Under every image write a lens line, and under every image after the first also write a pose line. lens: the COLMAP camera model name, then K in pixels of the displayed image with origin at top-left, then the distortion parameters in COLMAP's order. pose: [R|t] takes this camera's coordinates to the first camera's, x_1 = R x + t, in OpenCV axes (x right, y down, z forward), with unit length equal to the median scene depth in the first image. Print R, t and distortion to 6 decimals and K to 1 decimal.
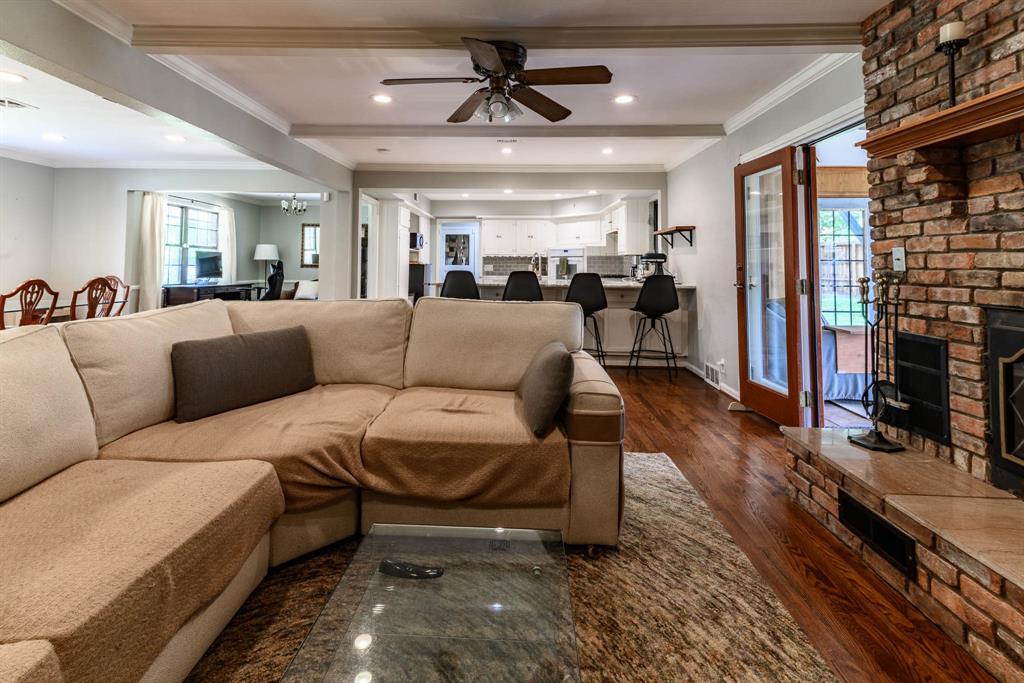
lens RADIAL K [[488.9, 0, 508.3], [0, 488.9, 245.7], [0, 0, 1]] dist [0.002903, 0.000362]
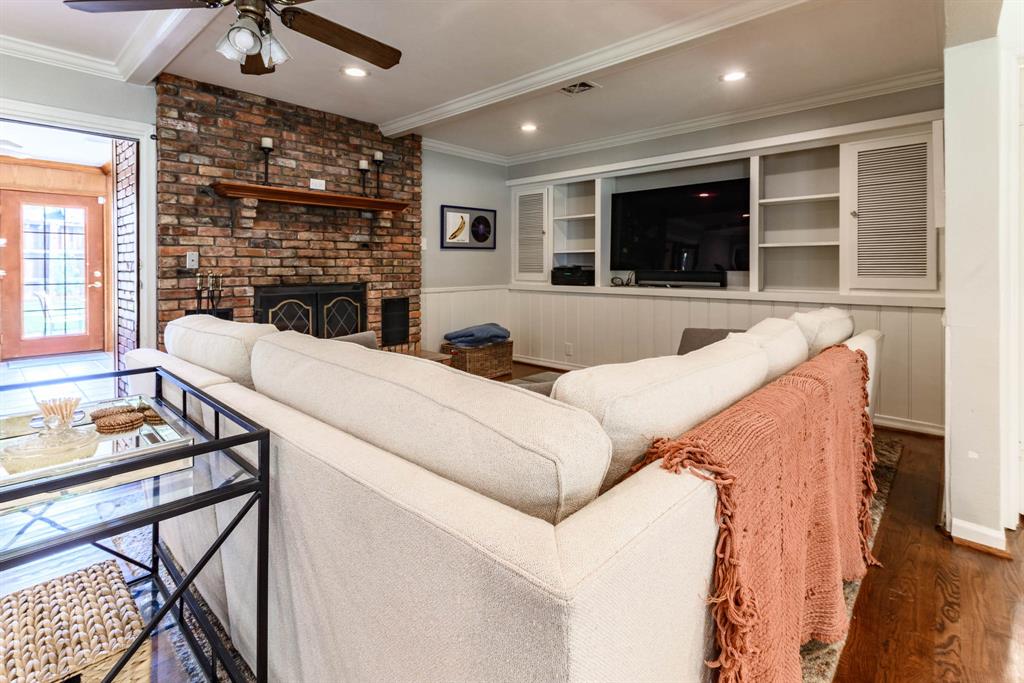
lens RADIAL K [[485.1, 0, 517.9], [0, 485.1, 267.5], [0, 0, 1]] dist [0.002468, 0.000270]
pose [[-0.761829, -0.011244, 0.647681, -0.869251], [-0.035074, 0.999099, -0.023910, 0.049542], [-0.646828, -0.040932, -0.761536, 1.468248]]
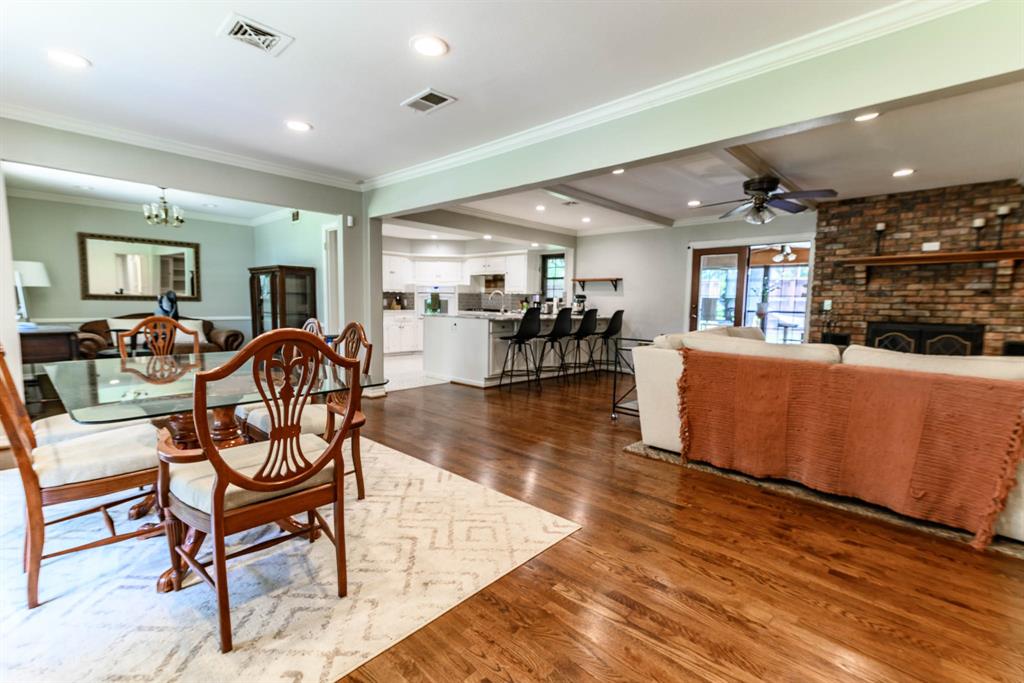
lens RADIAL K [[460.5, 0, 512.2], [0, 460.5, 349.5], [0, 0, 1]] dist [0.007317, -0.000079]
pose [[0.681514, -0.068490, 0.728593, -2.117274], [-0.043630, 0.990037, 0.133877, 0.007454], [-0.730503, -0.123028, 0.671736, 0.550147]]
